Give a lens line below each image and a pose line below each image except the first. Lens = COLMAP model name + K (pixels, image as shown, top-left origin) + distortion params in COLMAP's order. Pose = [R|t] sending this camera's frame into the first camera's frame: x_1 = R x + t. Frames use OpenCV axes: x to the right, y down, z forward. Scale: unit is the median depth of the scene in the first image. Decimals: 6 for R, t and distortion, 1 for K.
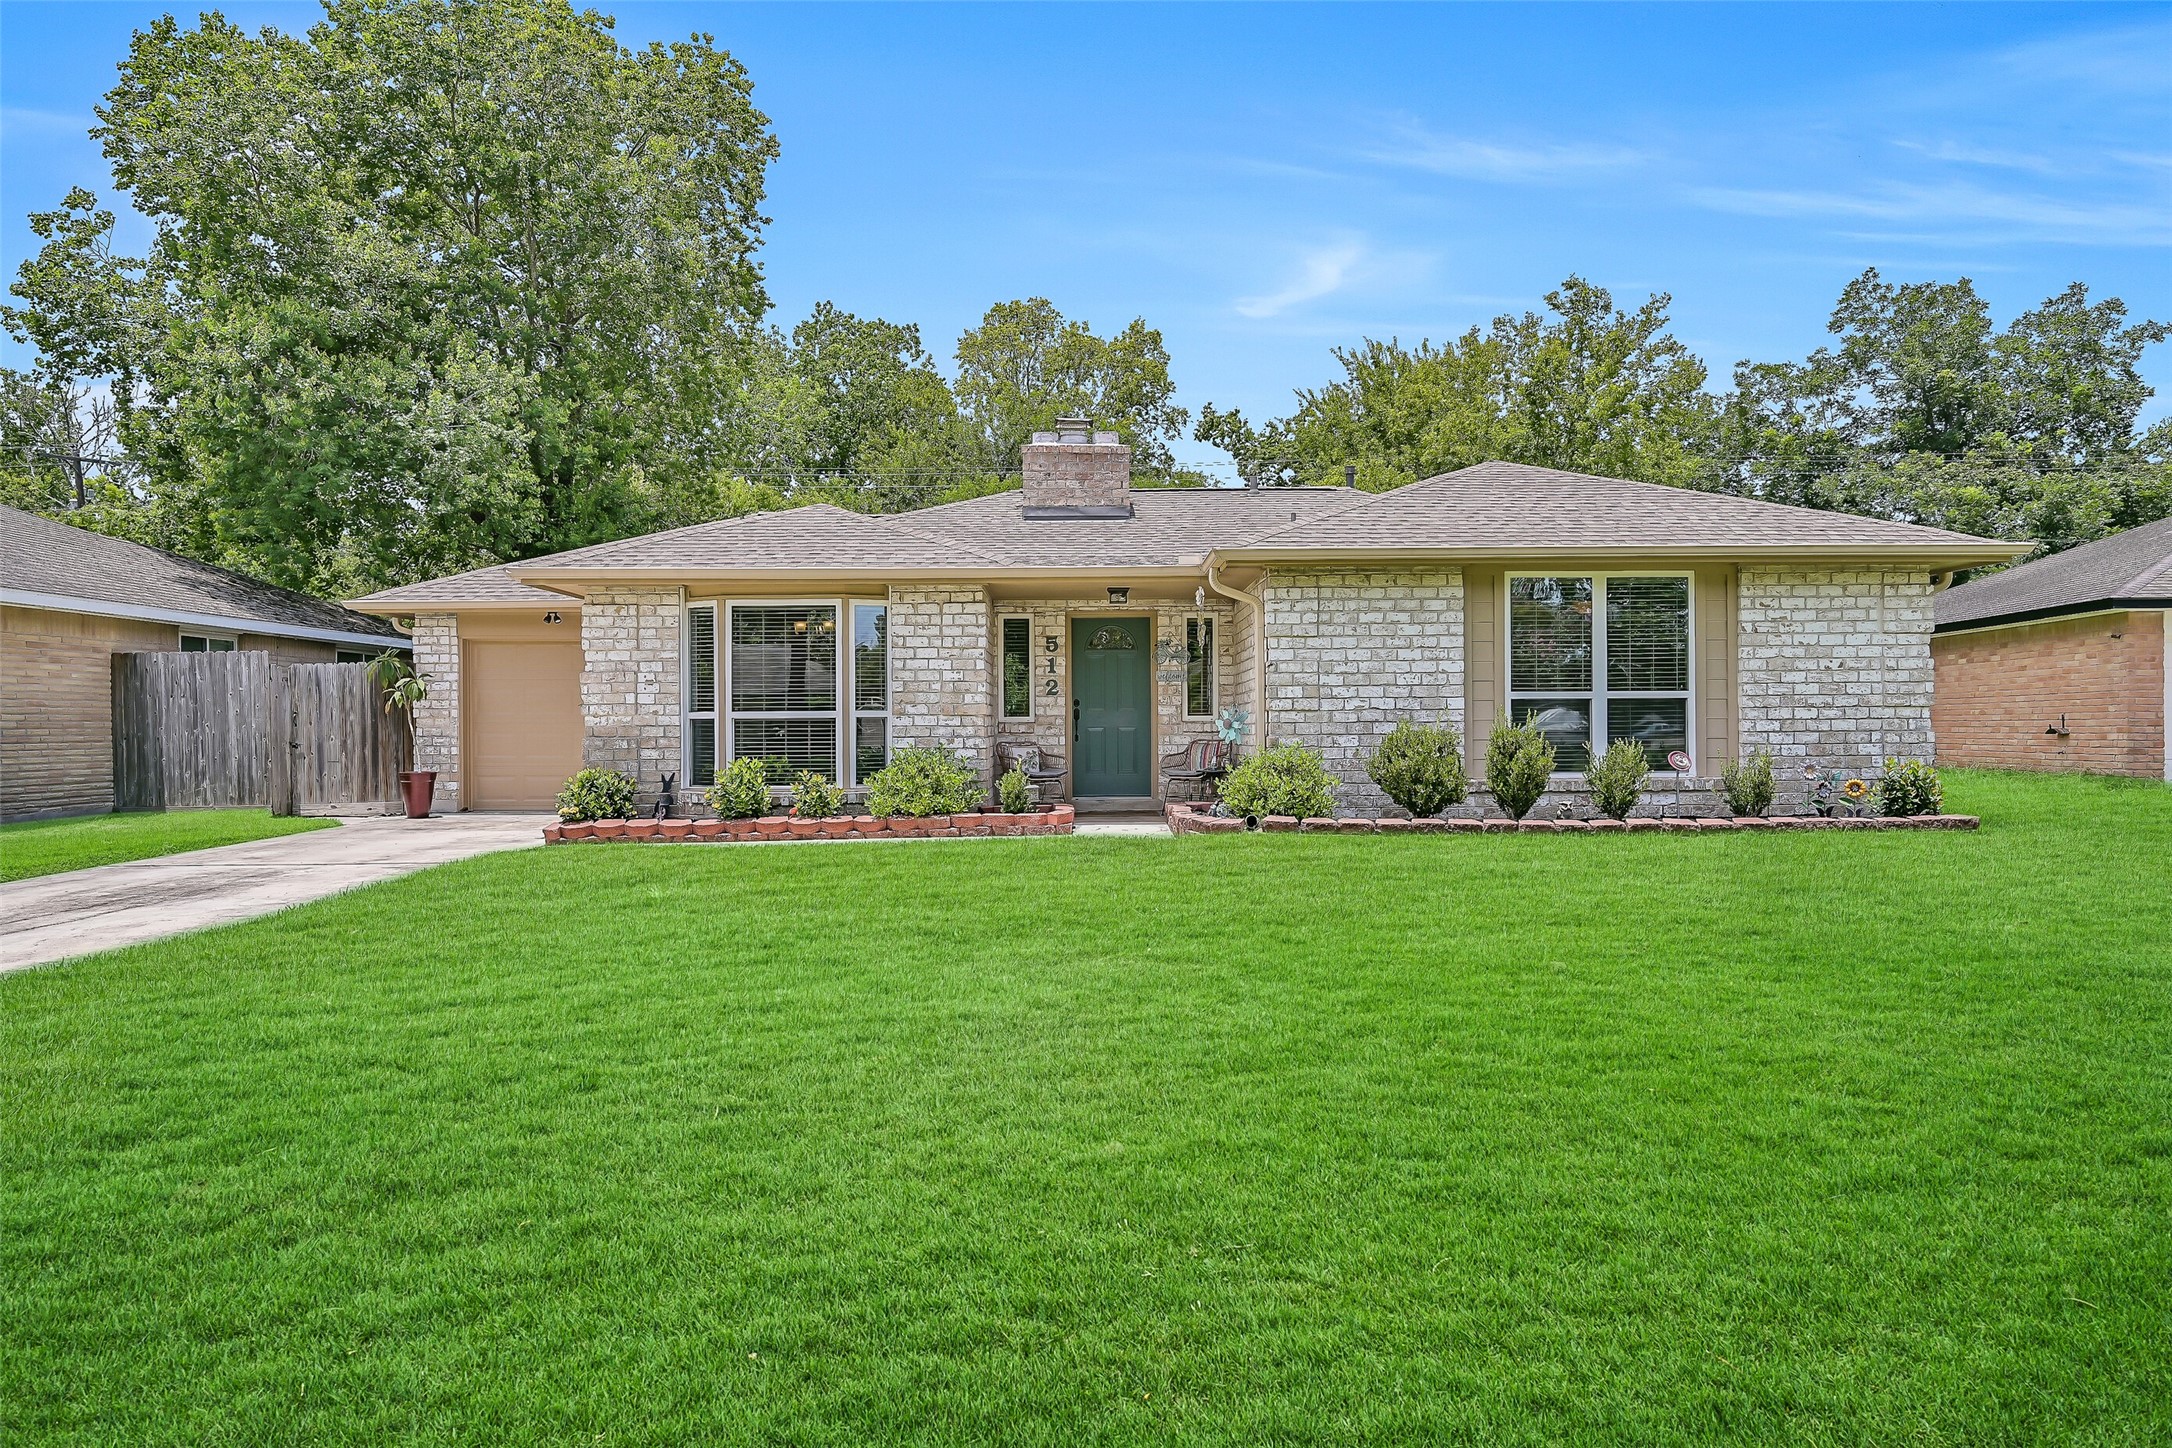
lens RADIAL K [[909.5, 0, 1086.0], [0, 909.5, 724.0], [0, 0, 1]] dist [-0.000413, -0.000006]
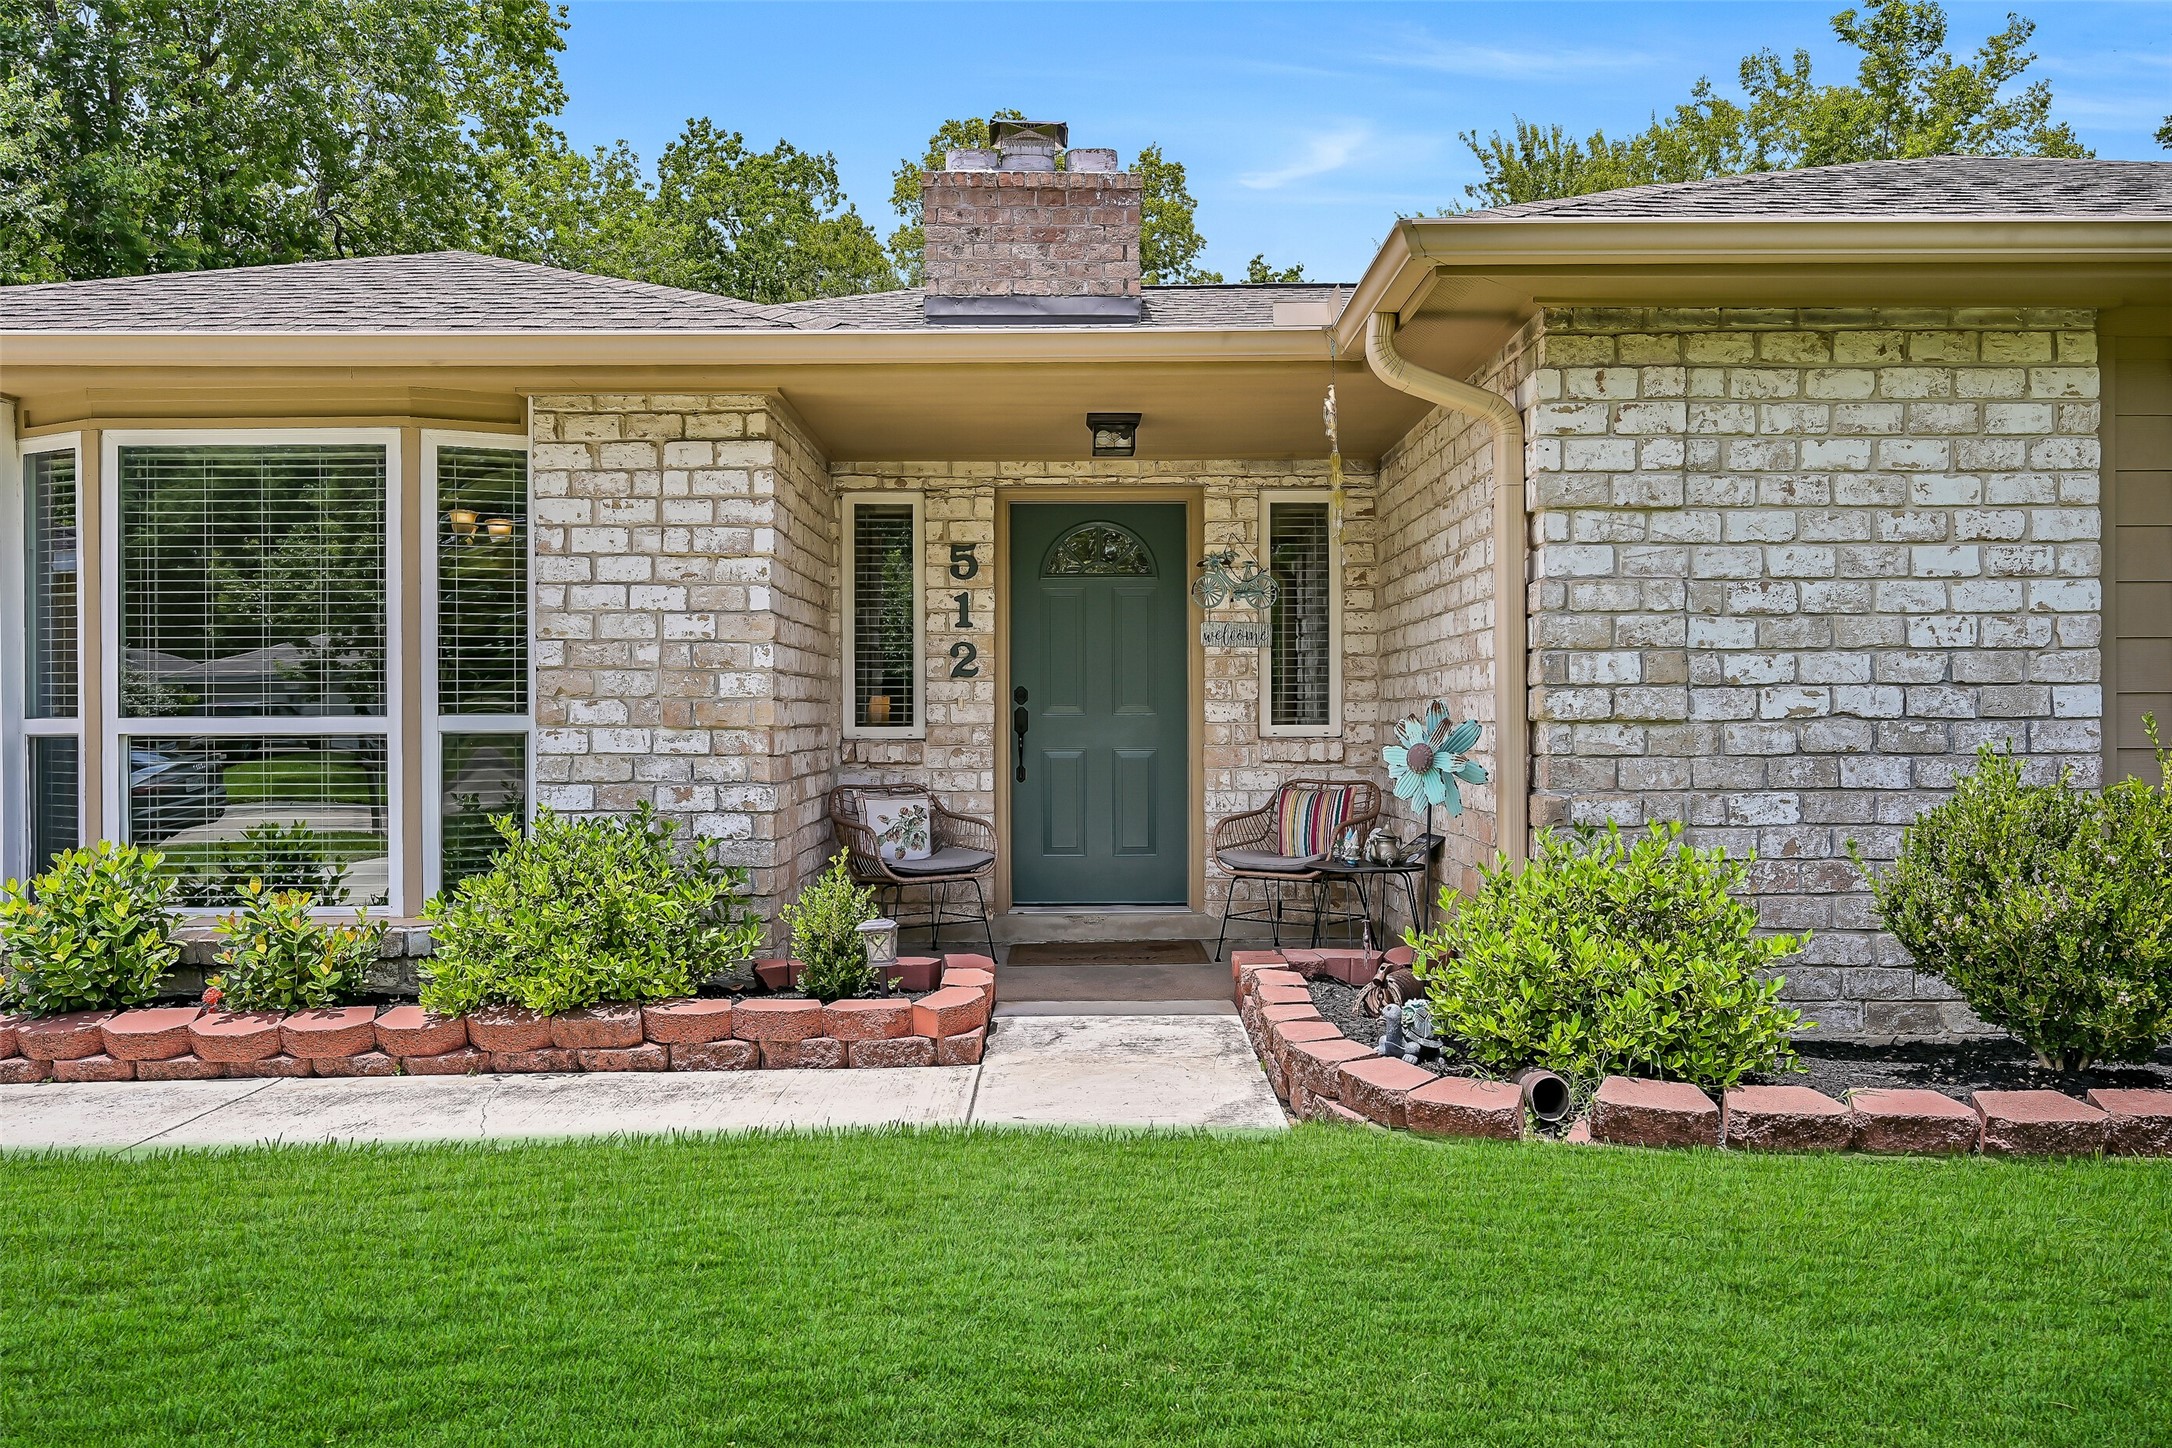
lens RADIAL K [[909.5, 0, 1086.0], [0, 909.5, 724.0], [0, 0, 1]] dist [-0.000413, -0.000006]
pose [[0.999965, 0.002218, -0.008087, 0.027534], [-0.002116, 0.999917, 0.012676, -0.016477], [0.008115, -0.012658, 0.999887, 0.608531]]
